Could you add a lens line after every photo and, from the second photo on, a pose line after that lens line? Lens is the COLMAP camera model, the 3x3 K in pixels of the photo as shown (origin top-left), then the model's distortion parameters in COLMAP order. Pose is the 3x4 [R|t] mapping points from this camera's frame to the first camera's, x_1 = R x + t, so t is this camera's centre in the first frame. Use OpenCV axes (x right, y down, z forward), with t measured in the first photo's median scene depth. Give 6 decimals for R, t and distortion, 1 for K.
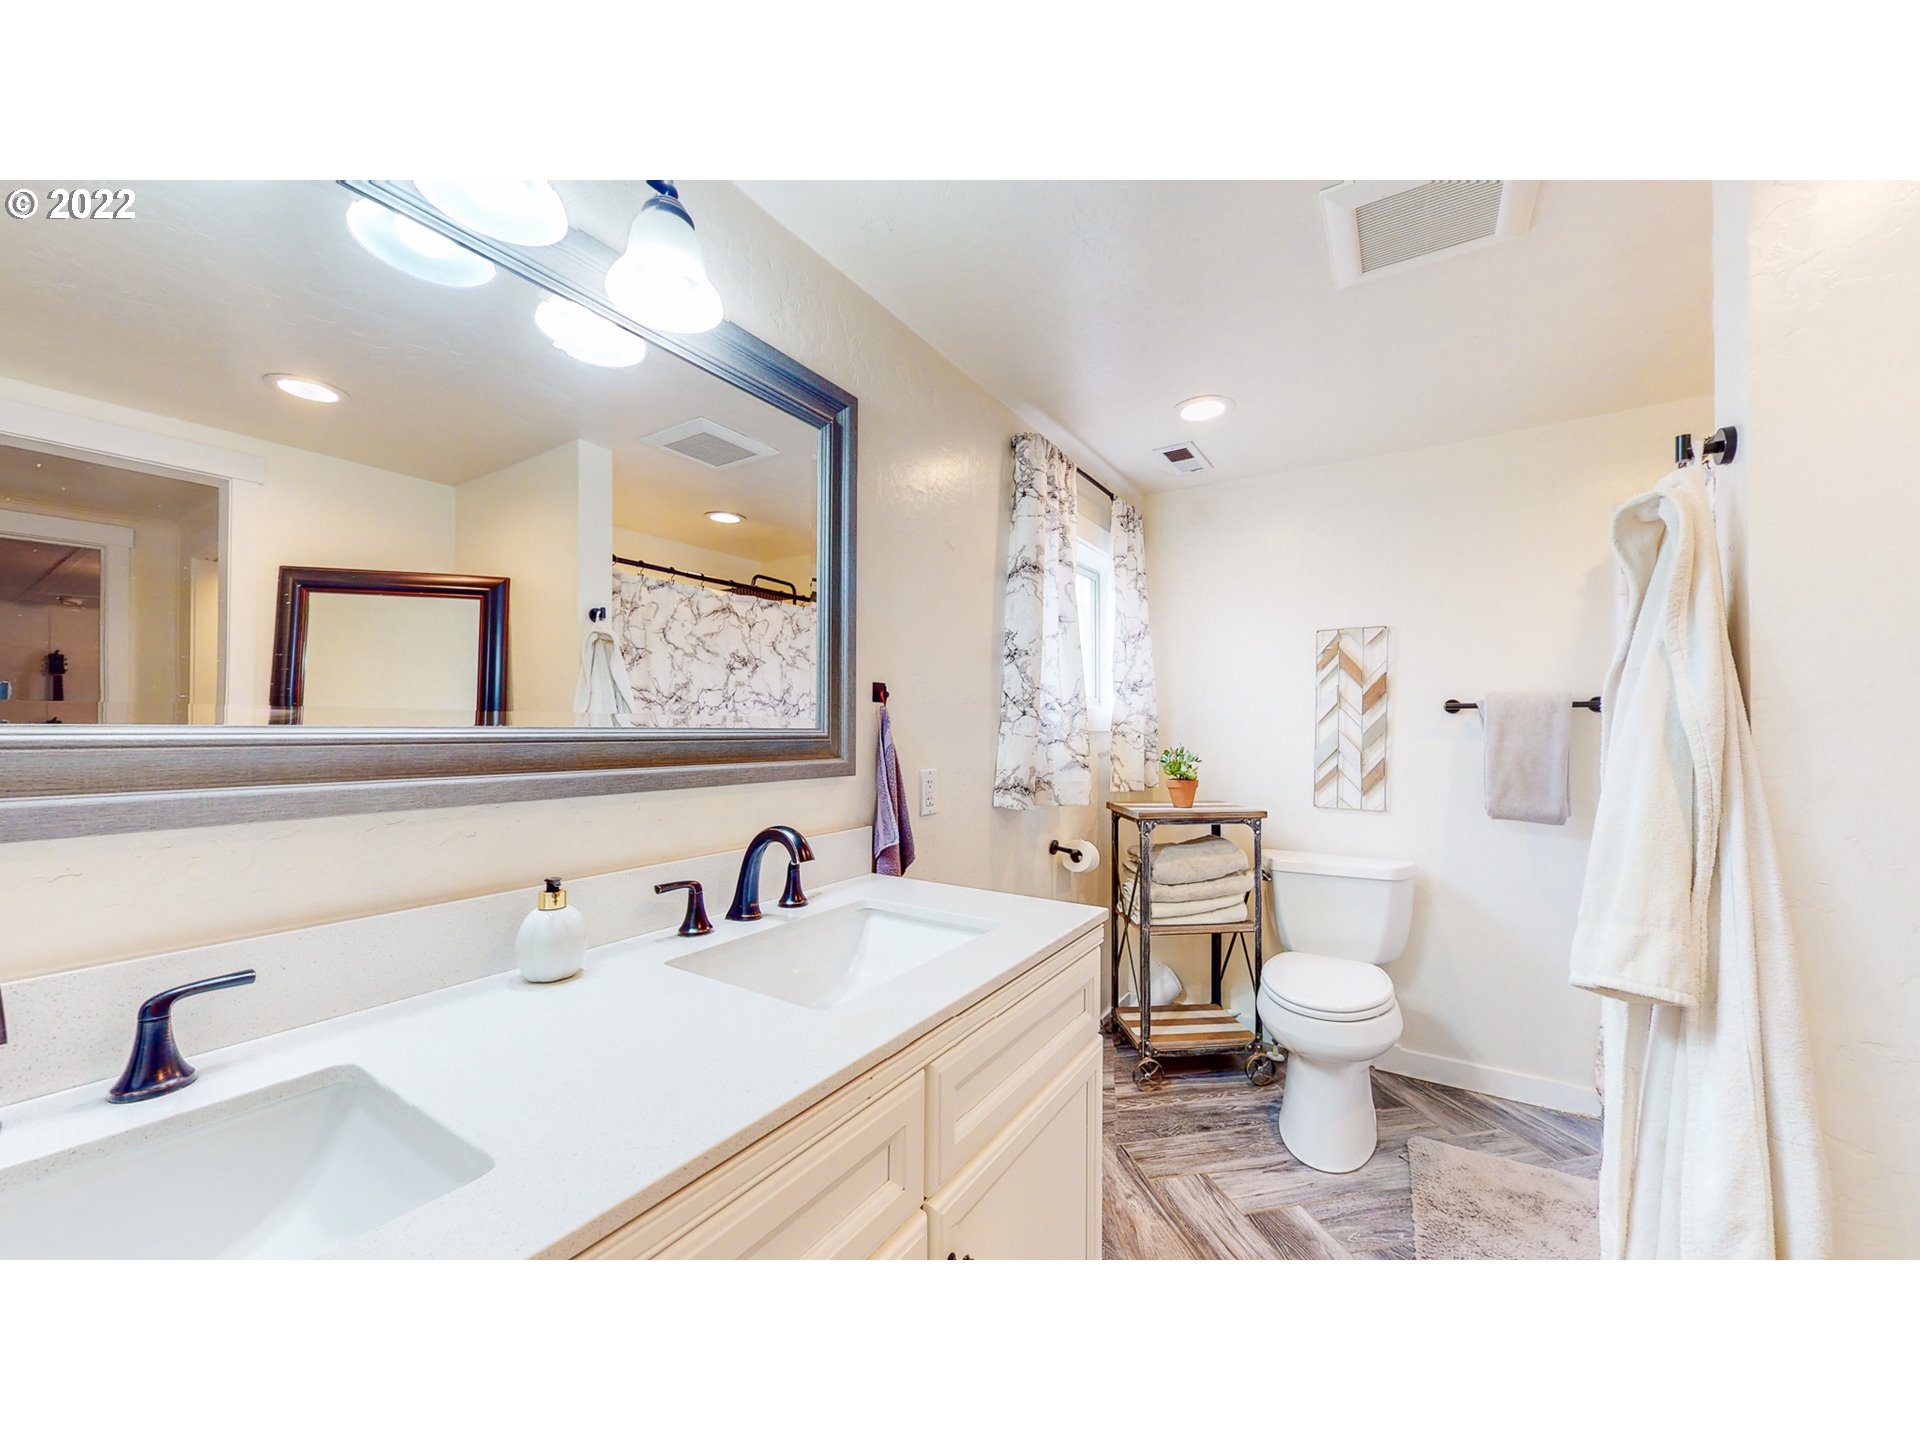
lens RADIAL K [[699.9, 0, 964.0], [0, 699.9, 722.8], [0, 0, 1]] dist [-0.000209, 0.000100]
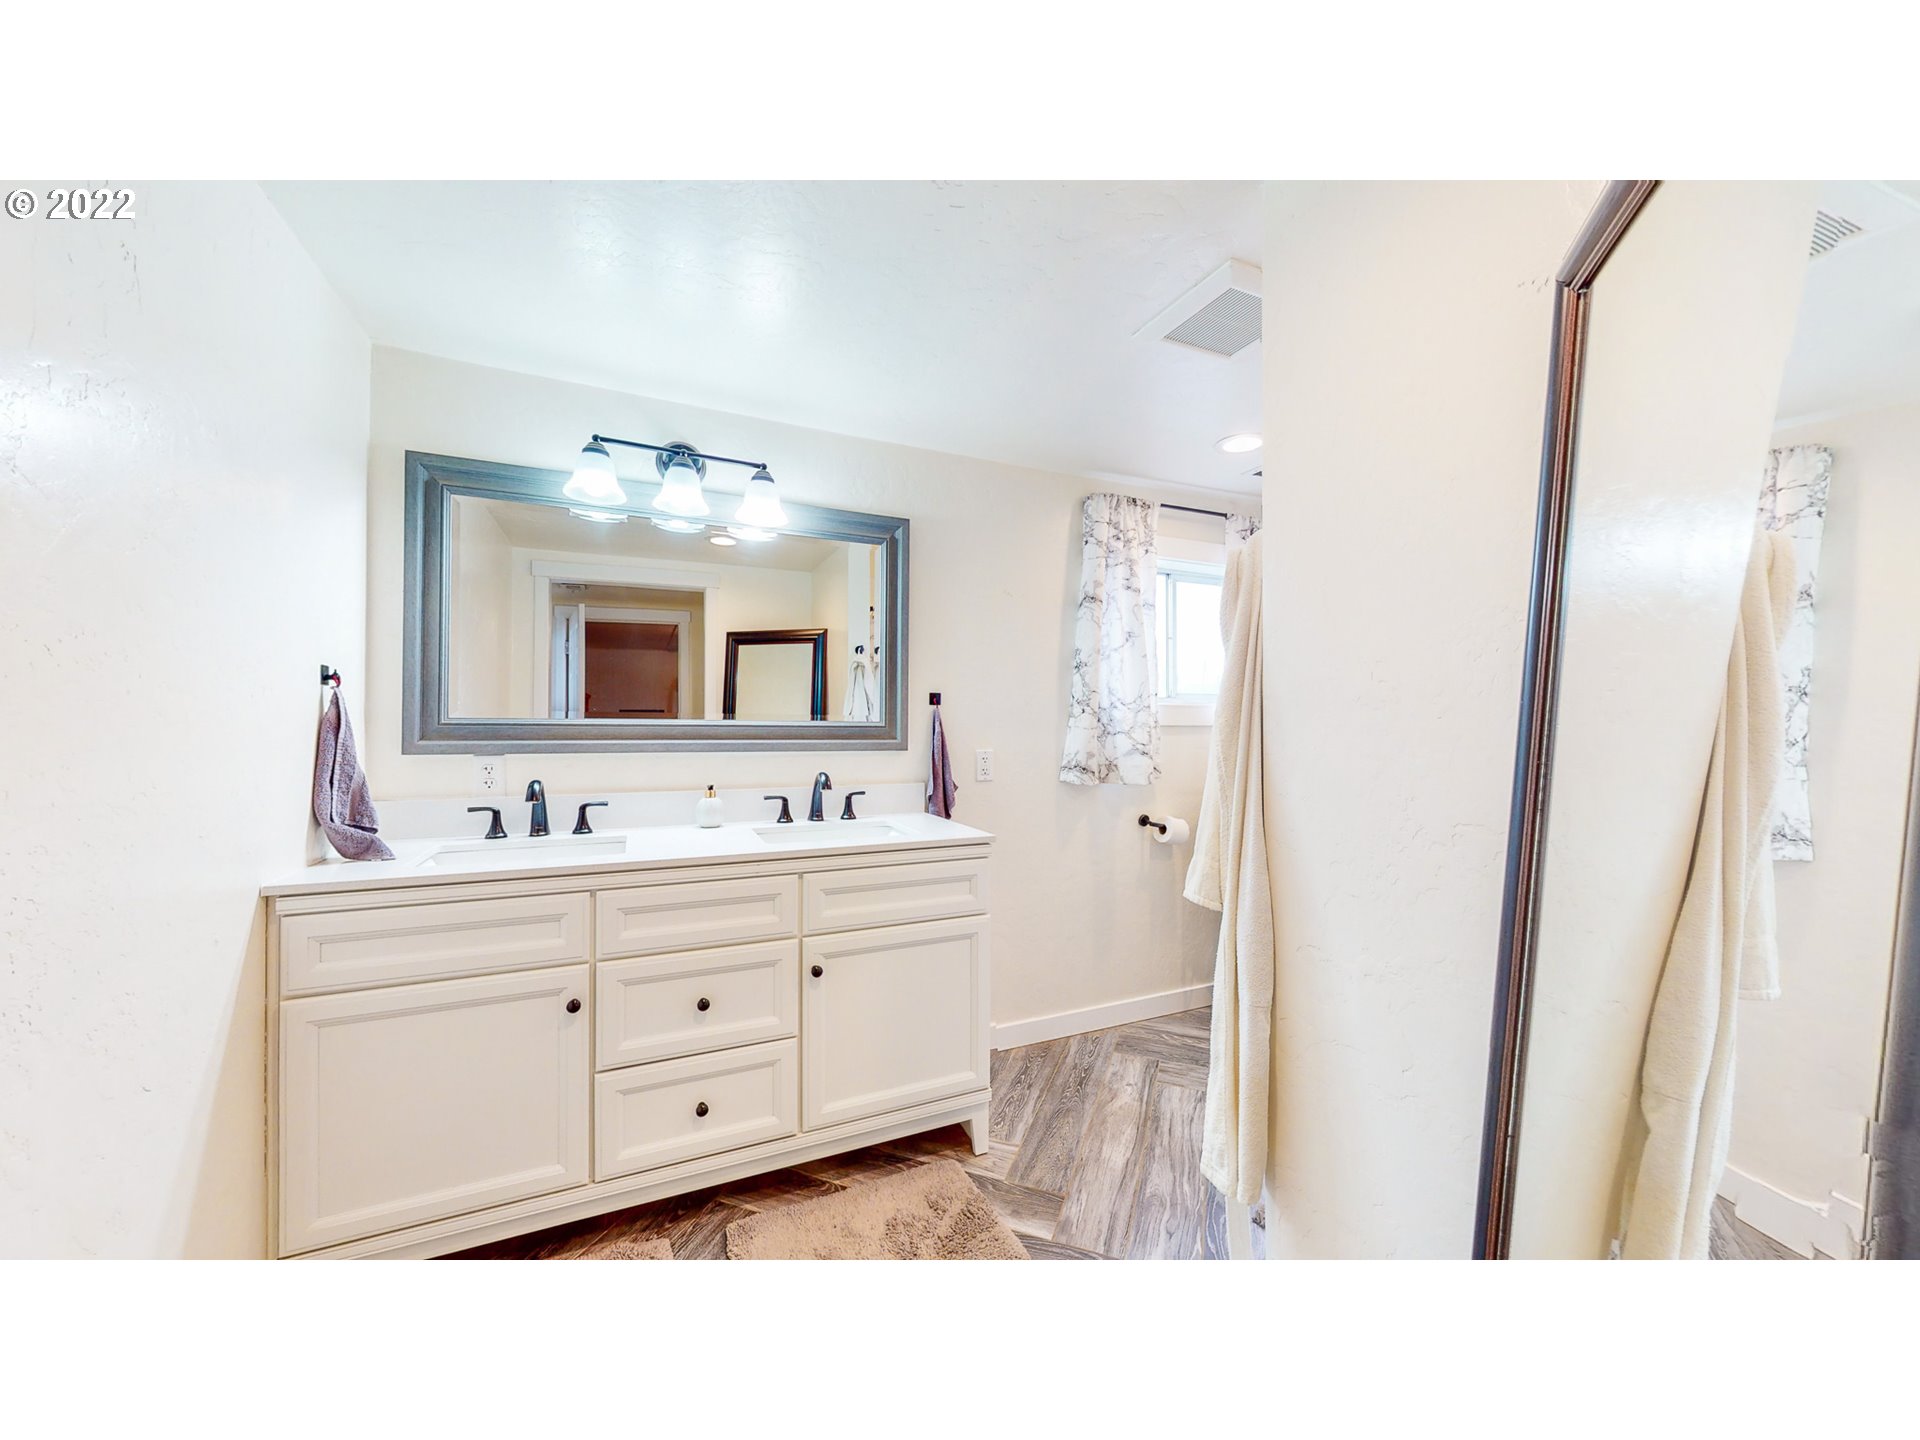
lens RADIAL K [[699.9, 0, 964.0], [0, 699.9, 722.8], [0, 0, 1]] dist [-0.000209, 0.000100]
pose [[0.841578, 0.001706, -0.540133, 0.595998], [0.001026, 0.999988, 0.004758, 0.002152], [0.540135, -0.004558, 0.841566, -0.219195]]
